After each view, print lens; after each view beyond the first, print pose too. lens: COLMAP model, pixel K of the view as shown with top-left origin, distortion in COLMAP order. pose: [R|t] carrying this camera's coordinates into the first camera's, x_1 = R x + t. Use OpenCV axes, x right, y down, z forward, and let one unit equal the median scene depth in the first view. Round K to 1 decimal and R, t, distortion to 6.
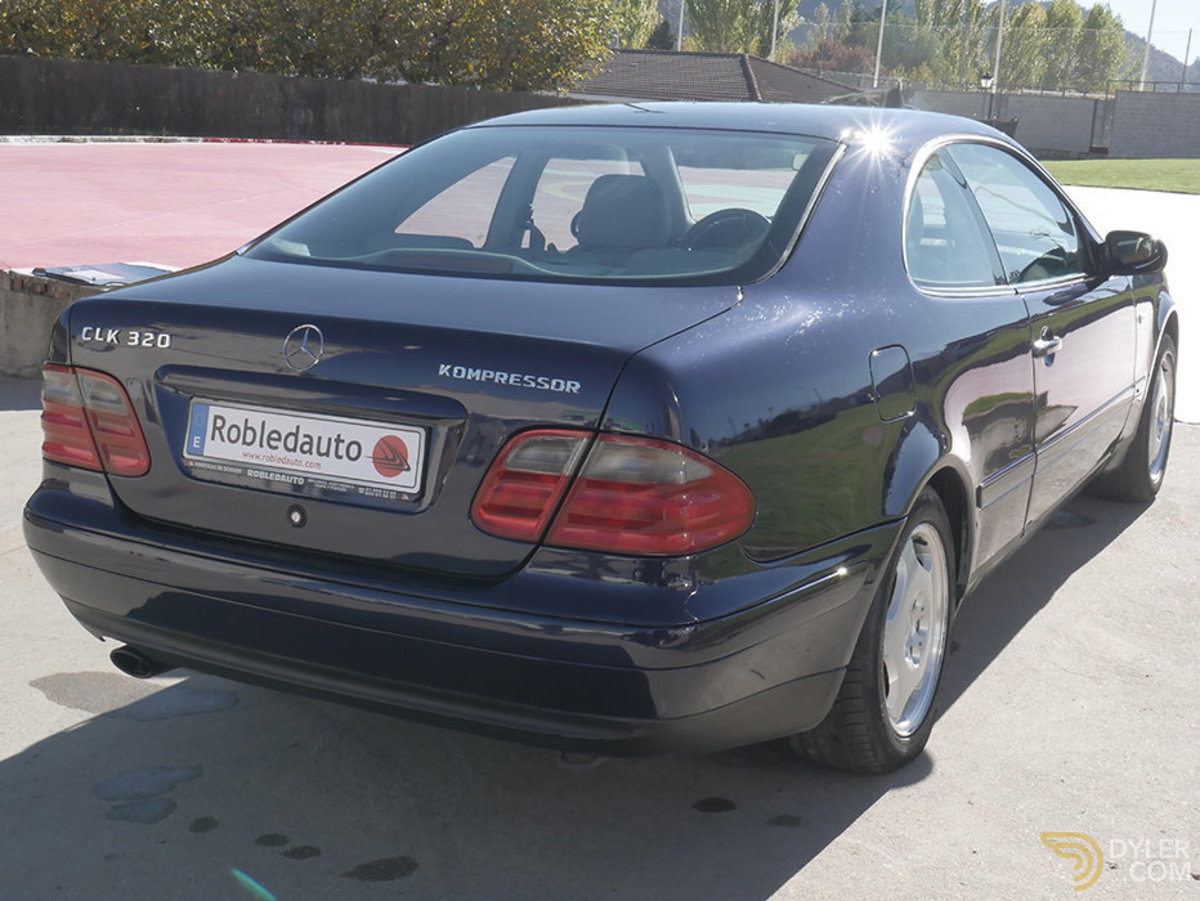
lens RADIAL K [[1609.7, 0, 600.0], [0, 1609.7, 450.5], [0, 0, 1]] dist [0.014496, 0.035912]
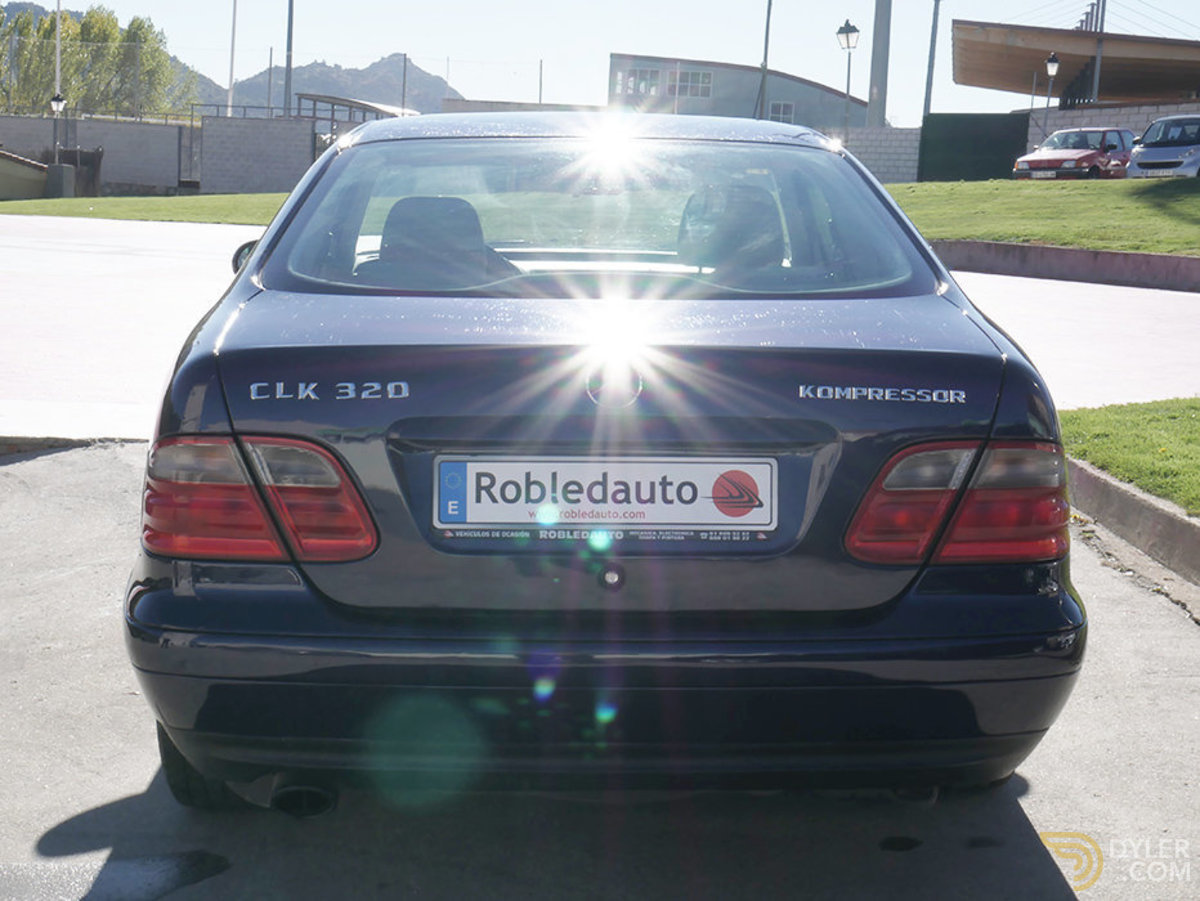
lens RADIAL K [[1942.0, 0, 600.0], [0, 1942.0, 450.5], [0, 0, 1]] dist [0.002057, 0.110742]
pose [[0.866534, -0.083687, 0.492052, -0.700012], [0.107831, 0.993951, -0.020849, -0.005663], [-0.487330, 0.071125, 0.870316, 0.088378]]
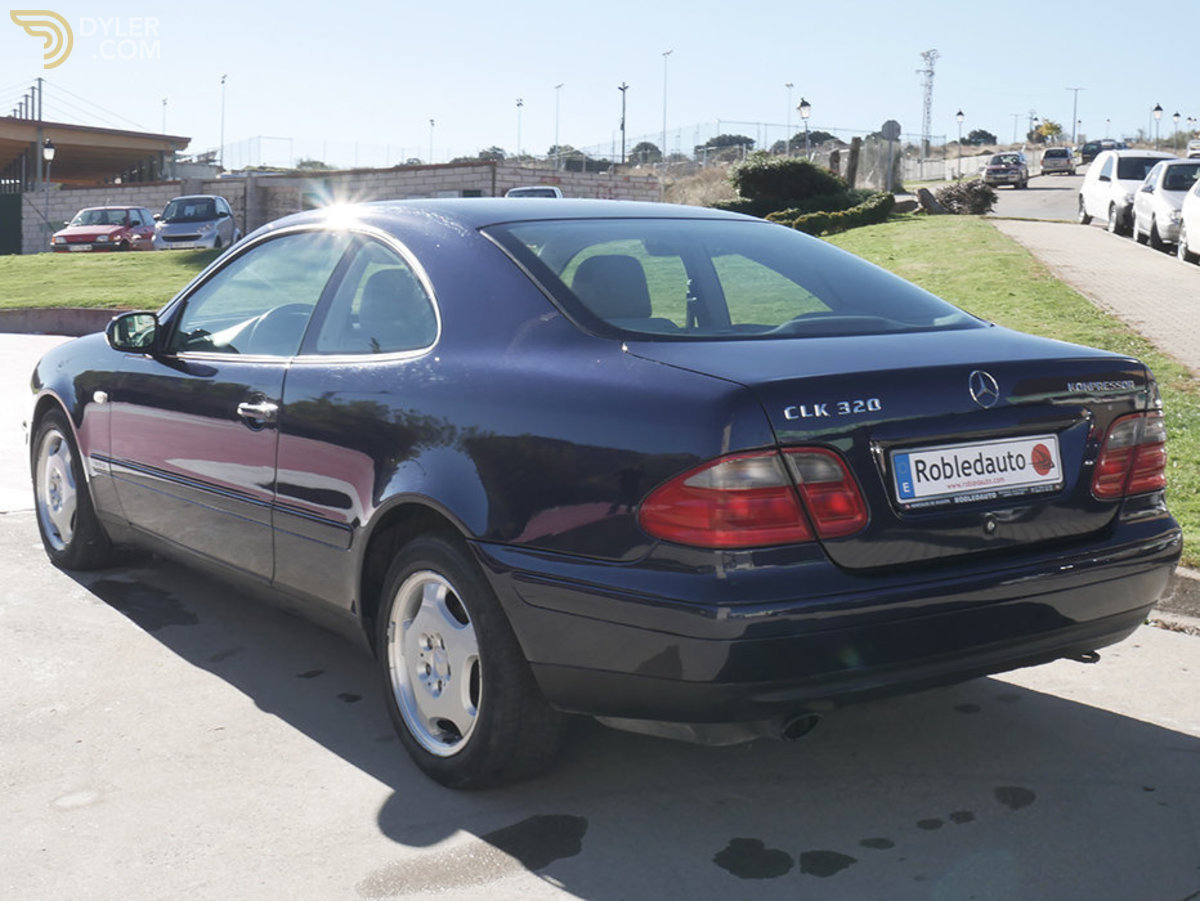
lens RADIAL K [[1724.5, 0, 600.0], [0, 1724.5, 450.5], [0, 0, 1]] dist [0.003323, 0.124684]
pose [[0.428452, -0.131667, 0.893920, -1.485898], [0.196835, 0.979167, 0.049881, -0.139605], [-0.881865, 0.154584, 0.445442, 0.663539]]
